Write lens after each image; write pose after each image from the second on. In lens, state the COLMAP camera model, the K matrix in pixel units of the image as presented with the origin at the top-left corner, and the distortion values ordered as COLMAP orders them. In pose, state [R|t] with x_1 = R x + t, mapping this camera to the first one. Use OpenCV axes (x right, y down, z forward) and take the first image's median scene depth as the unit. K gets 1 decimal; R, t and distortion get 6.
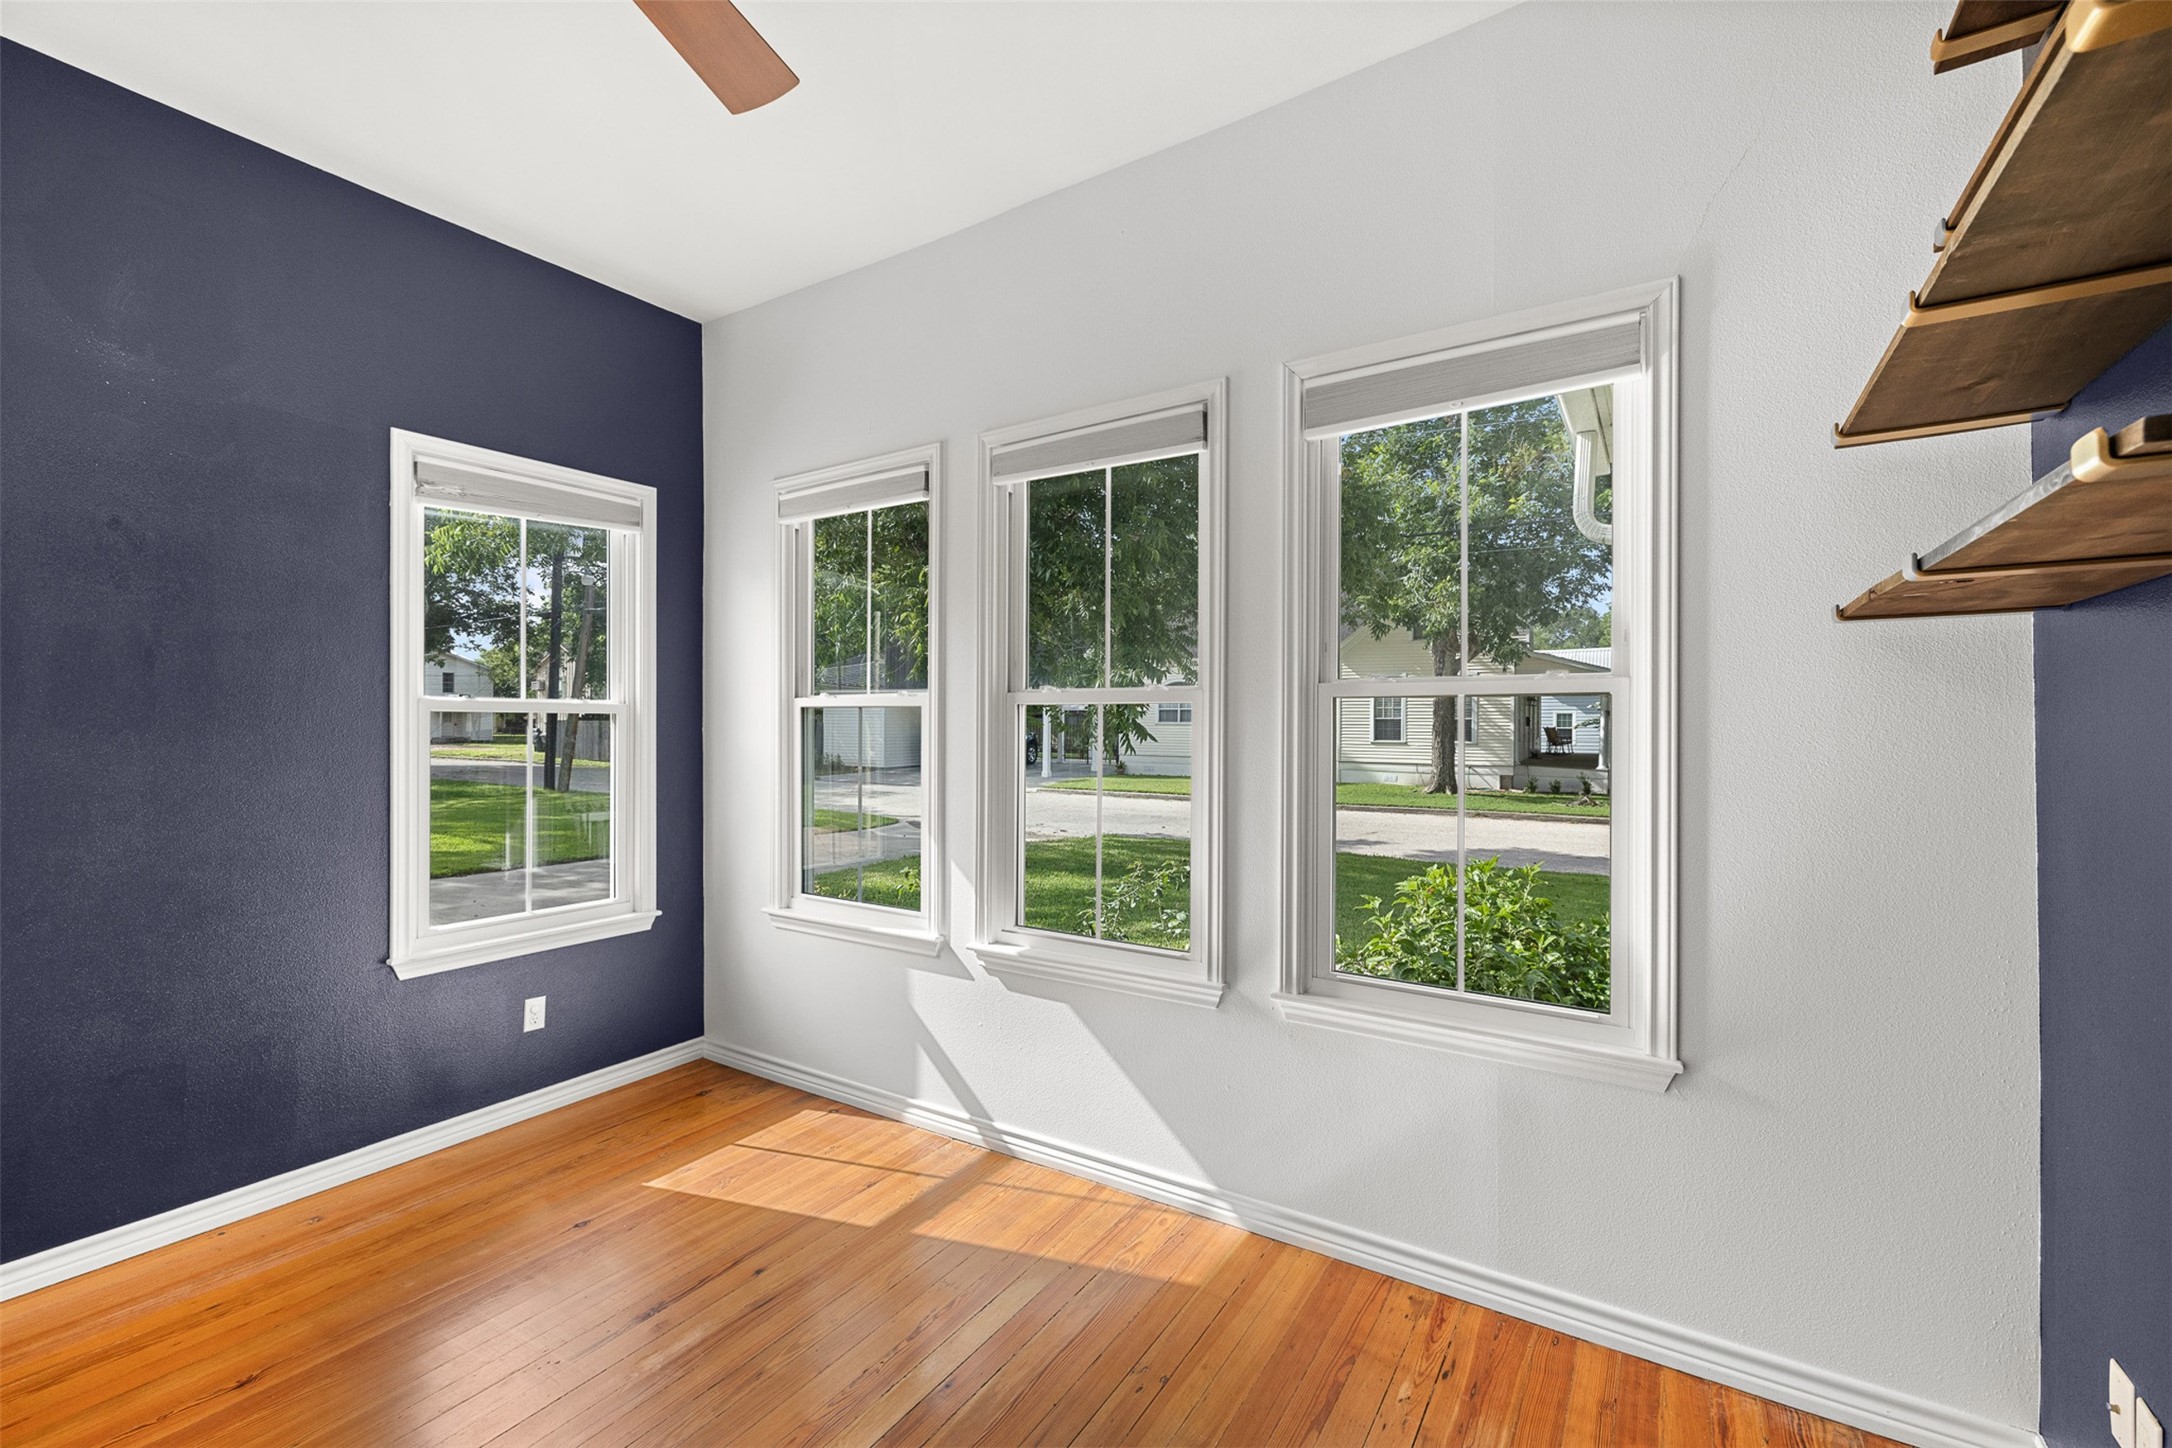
lens RADIAL K [[928.4, 0, 1073.3], [0, 928.4, 716.8], [0, 0, 1]] dist [0.000091, -0.000107]
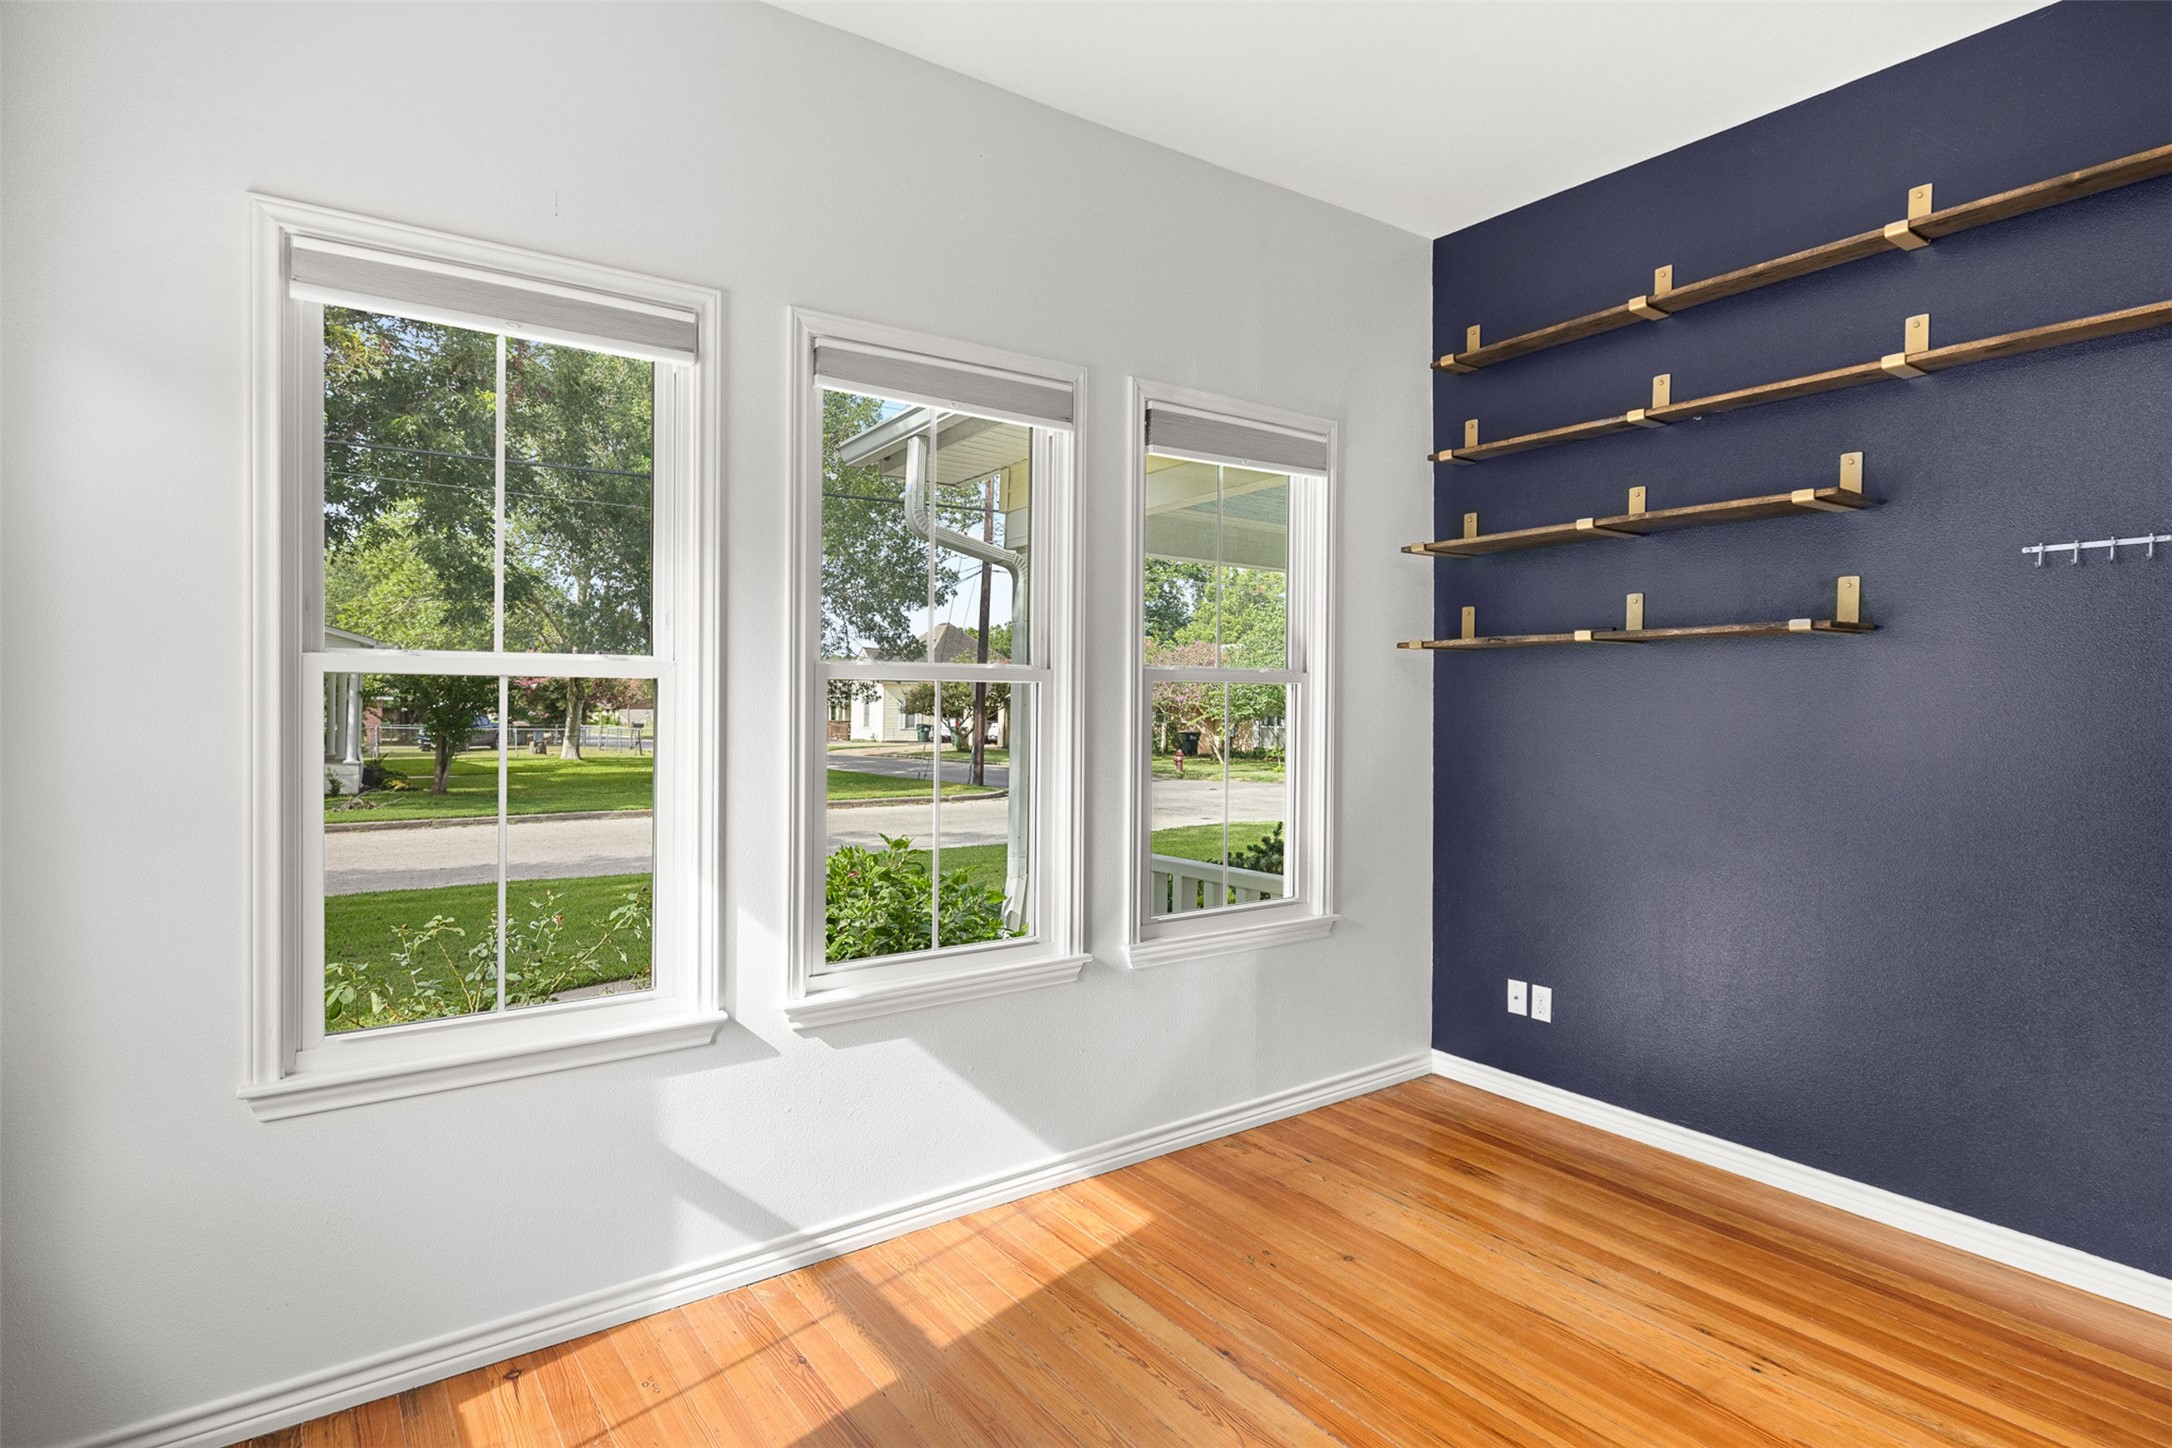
lens RADIAL K [[1122.1, 0, 1083.6], [0, 1122.1, 721.6], [0, 0, 1]] dist [0.003652, 0.001113]
pose [[0.363199, -0.014842, 0.931593, -0.855812], [0.003991, 0.999889, 0.014374, 0.008409], [-0.931703, -0.001502, 0.363218, 0.455539]]
